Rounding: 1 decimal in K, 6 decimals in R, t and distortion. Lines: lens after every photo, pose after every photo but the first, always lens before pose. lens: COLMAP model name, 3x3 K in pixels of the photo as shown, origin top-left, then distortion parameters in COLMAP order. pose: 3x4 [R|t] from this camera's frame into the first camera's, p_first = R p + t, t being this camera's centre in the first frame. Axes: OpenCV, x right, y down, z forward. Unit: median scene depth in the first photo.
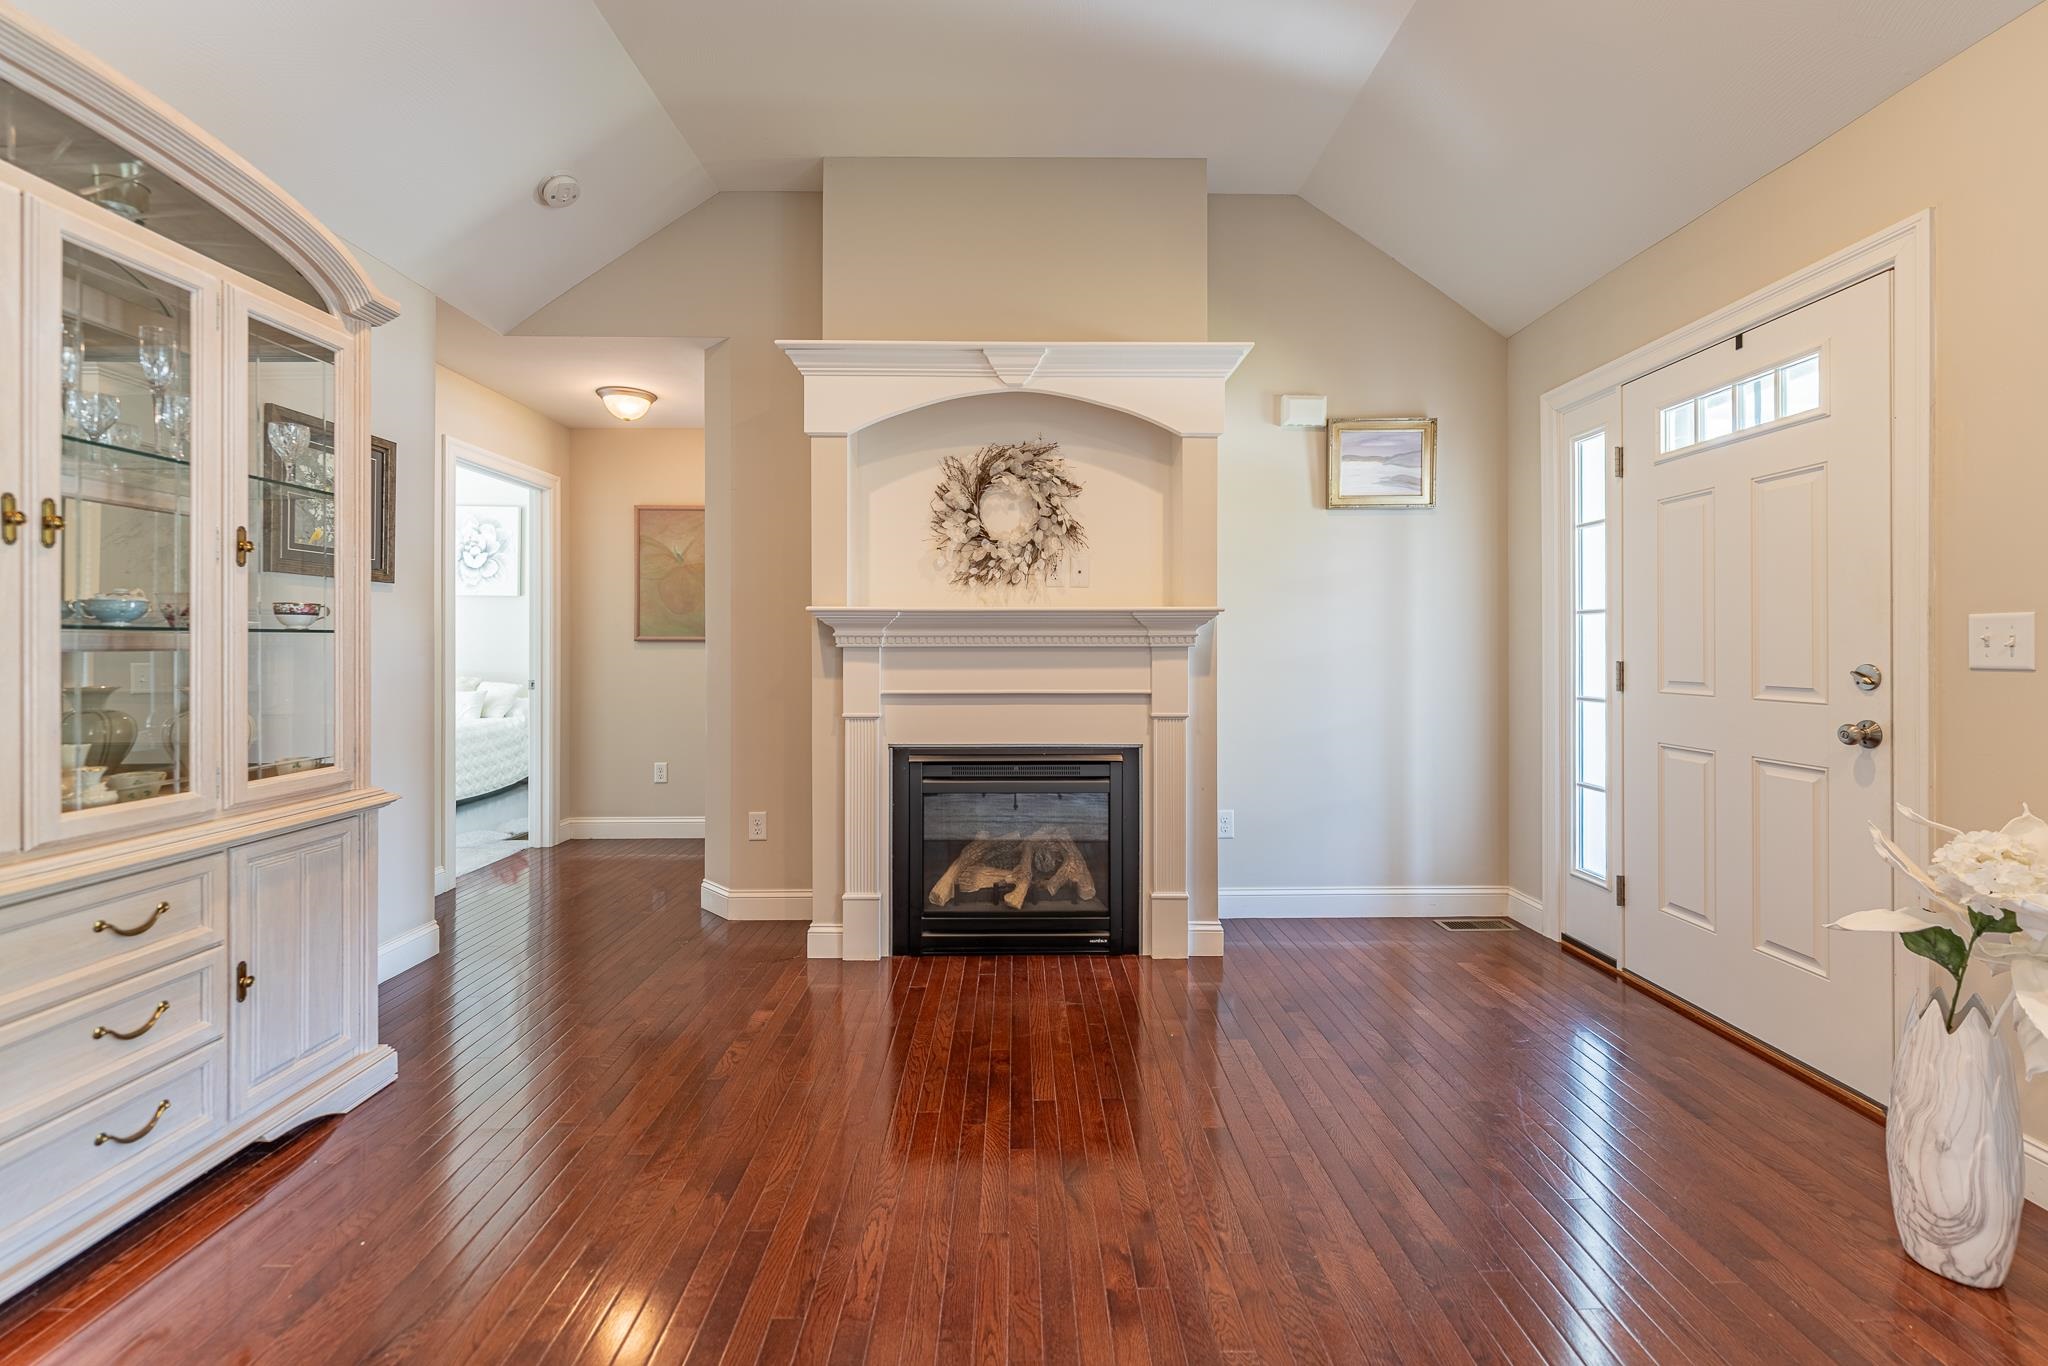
lens RADIAL K [[820.2, 0, 1012.2], [0, 820.2, 652.0], [0, 0, 1]] dist [-0.002384, -0.000507]
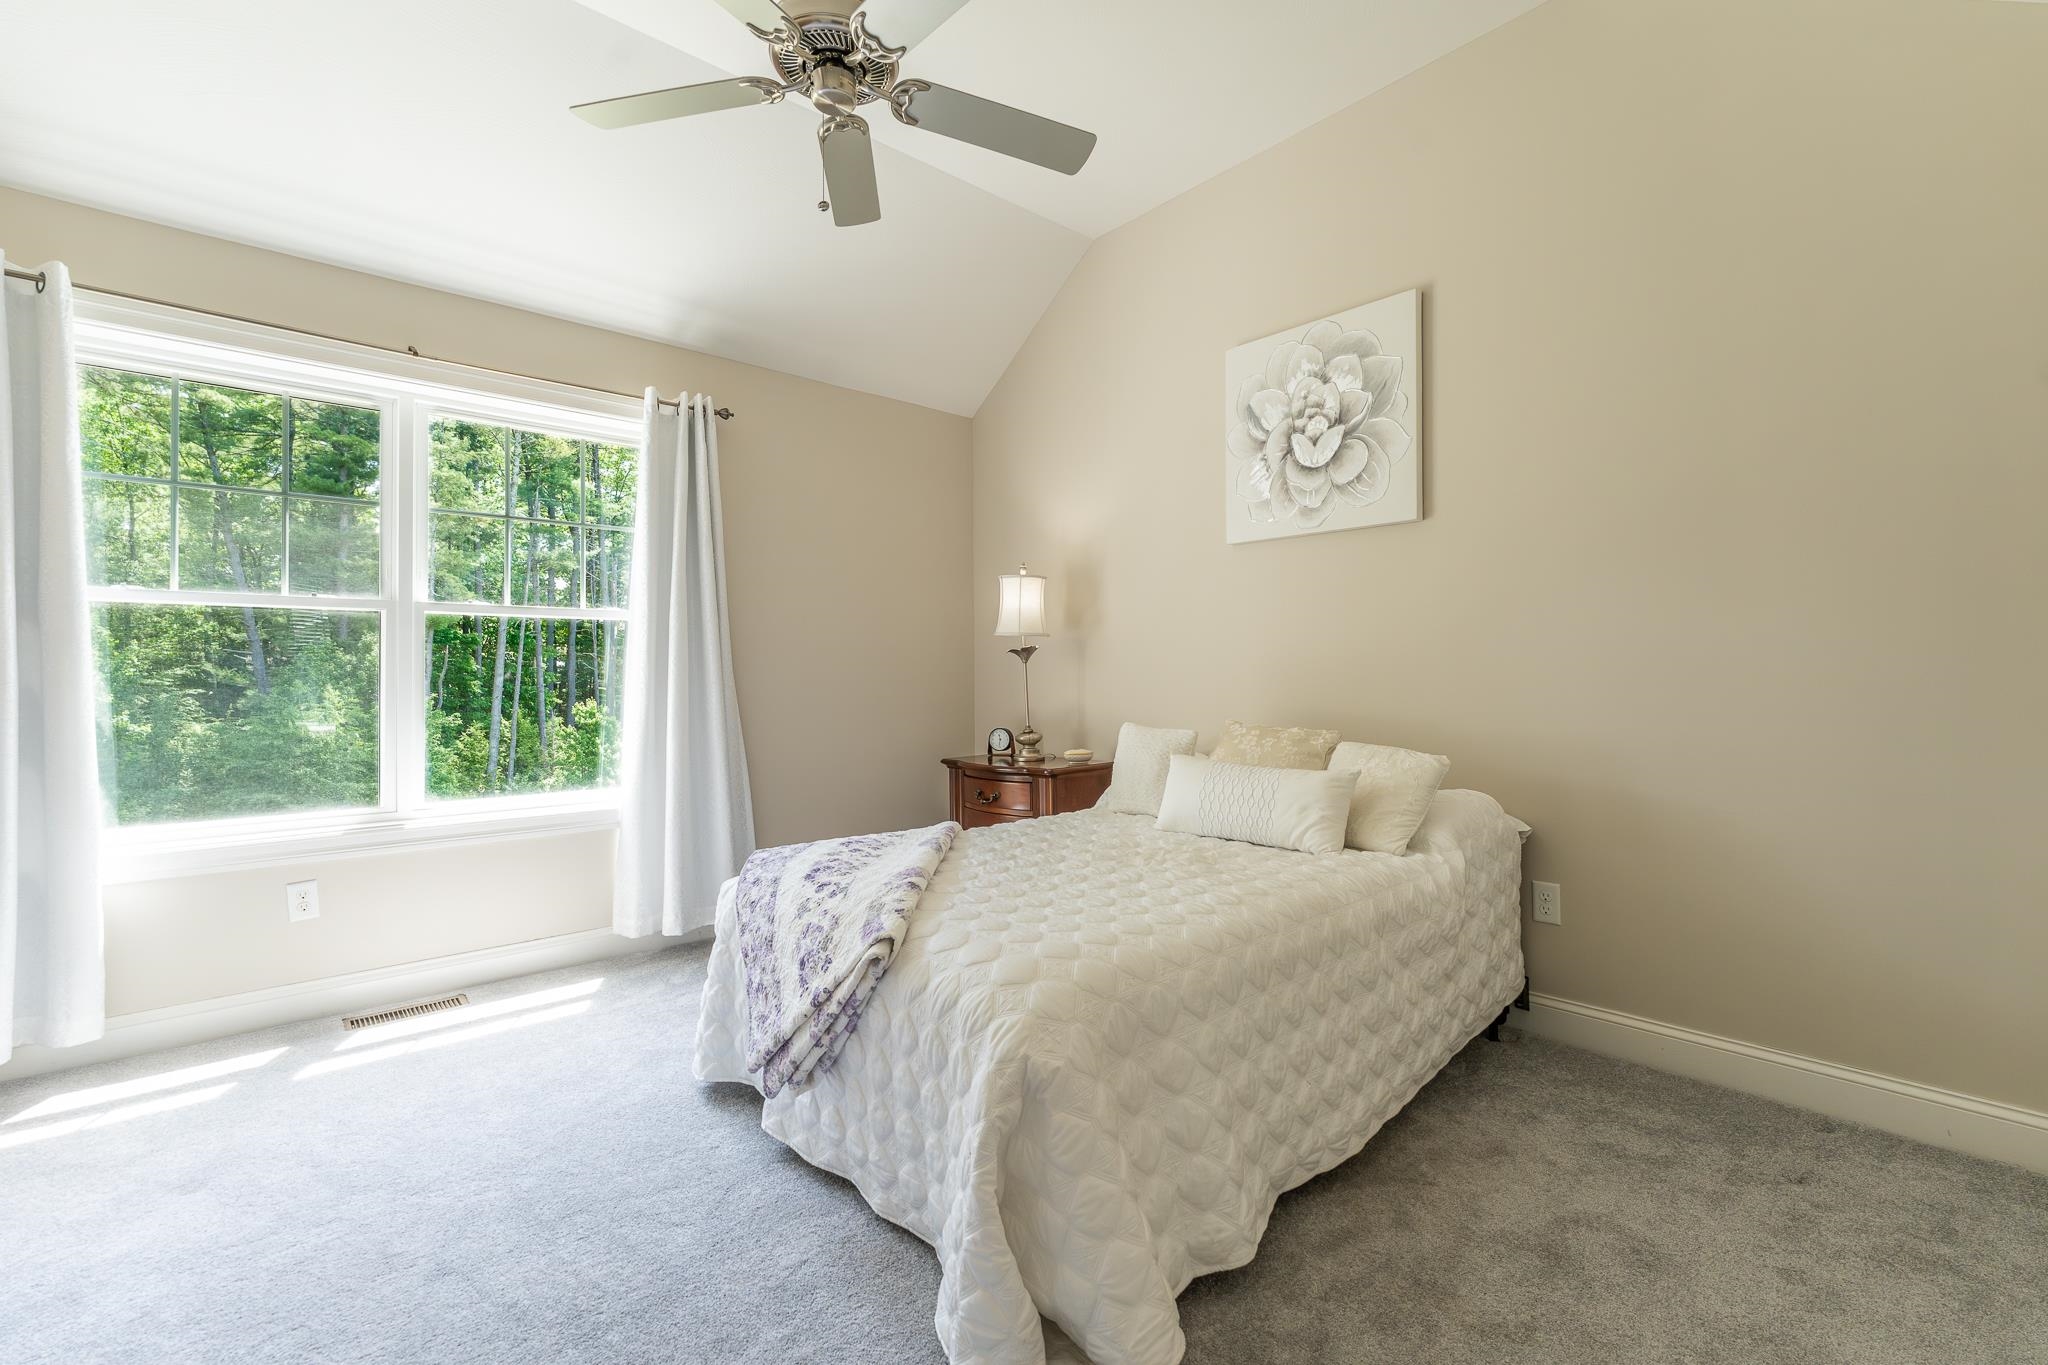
lens RADIAL K [[884.4, 0, 1003.1], [0, 884.4, 658.3], [0, 0, 1]] dist [-0.005487, 0.000649]
pose [[0.624920, -0.025940, -0.780258, -0.405189], [0.007522, 0.999601, -0.027208, 0.006703], [0.780653, 0.011134, 0.624866, 0.592126]]
